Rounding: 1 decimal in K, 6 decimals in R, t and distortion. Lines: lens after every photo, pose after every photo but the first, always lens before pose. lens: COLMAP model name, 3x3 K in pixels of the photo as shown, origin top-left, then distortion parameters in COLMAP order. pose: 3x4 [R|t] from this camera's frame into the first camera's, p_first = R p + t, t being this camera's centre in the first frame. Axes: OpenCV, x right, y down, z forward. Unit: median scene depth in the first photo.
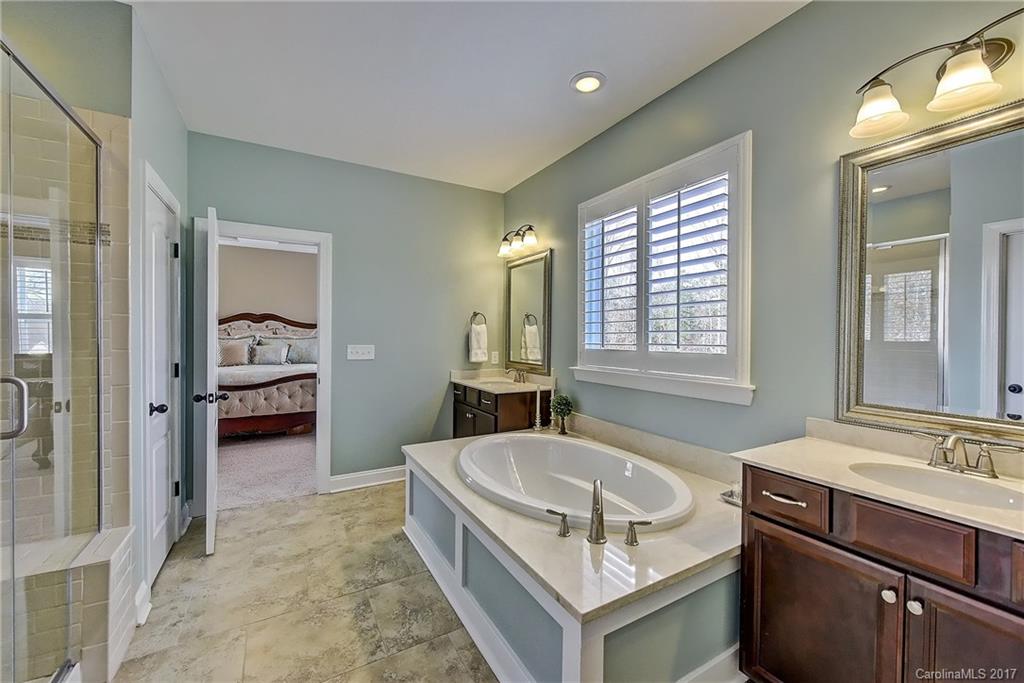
lens RADIAL K [[392.0, 0, 491.8], [0, 392.0, 345.9], [0, 0, 1]] dist [-0.002781, -0.000403]
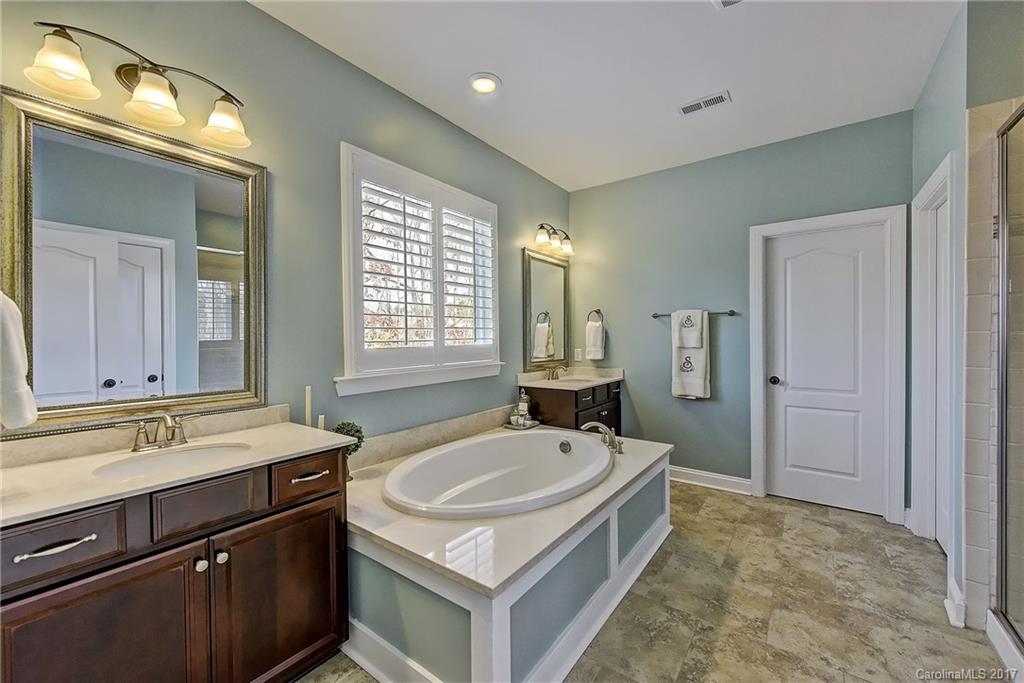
lens RADIAL K [[408.4, 0, 512.0], [0, 408.4, 341.5], [0, 0, 1]] dist [-0.000953, -0.000259]
pose [[-0.429441, -0.029864, 0.902601, -0.617831], [0.008378, 0.999278, 0.037048, -0.034134], [-0.903056, 0.023472, -0.428881, 1.138671]]
